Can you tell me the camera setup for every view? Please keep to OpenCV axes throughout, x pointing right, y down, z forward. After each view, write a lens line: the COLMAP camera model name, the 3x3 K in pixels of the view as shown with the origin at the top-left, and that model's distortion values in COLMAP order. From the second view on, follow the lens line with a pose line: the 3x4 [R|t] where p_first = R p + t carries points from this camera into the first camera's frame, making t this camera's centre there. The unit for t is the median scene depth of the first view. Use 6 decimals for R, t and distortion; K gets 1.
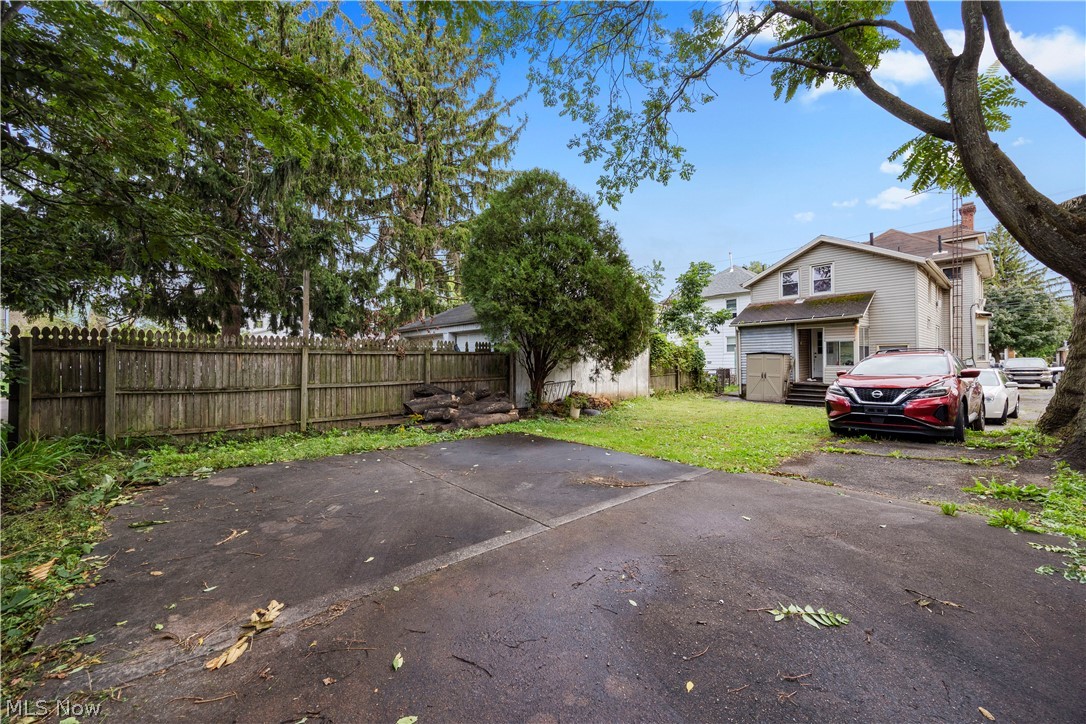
lens RADIAL K [[417.2, 0, 540.6], [0, 417.2, 358.5], [0, 0, 1]] dist [0.004109, 0.000342]
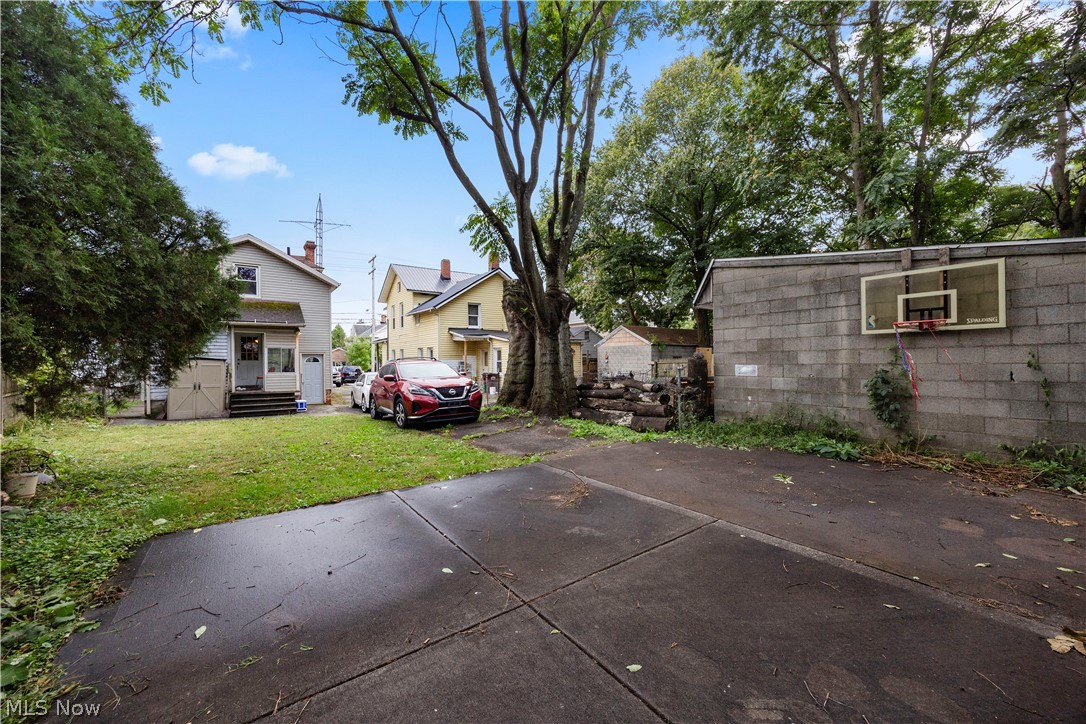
lens RADIAL K [[417.2, 0, 541.5], [0, 417.2, 363.1], [0, 0, 1]] dist [0.004109, 0.000342]
pose [[0.060030, 0.005868, 0.998179, -0.925343], [0.000425, 0.999982, -0.005904, 0.003923], [-0.998196, 0.000778, 0.060027, 1.184652]]
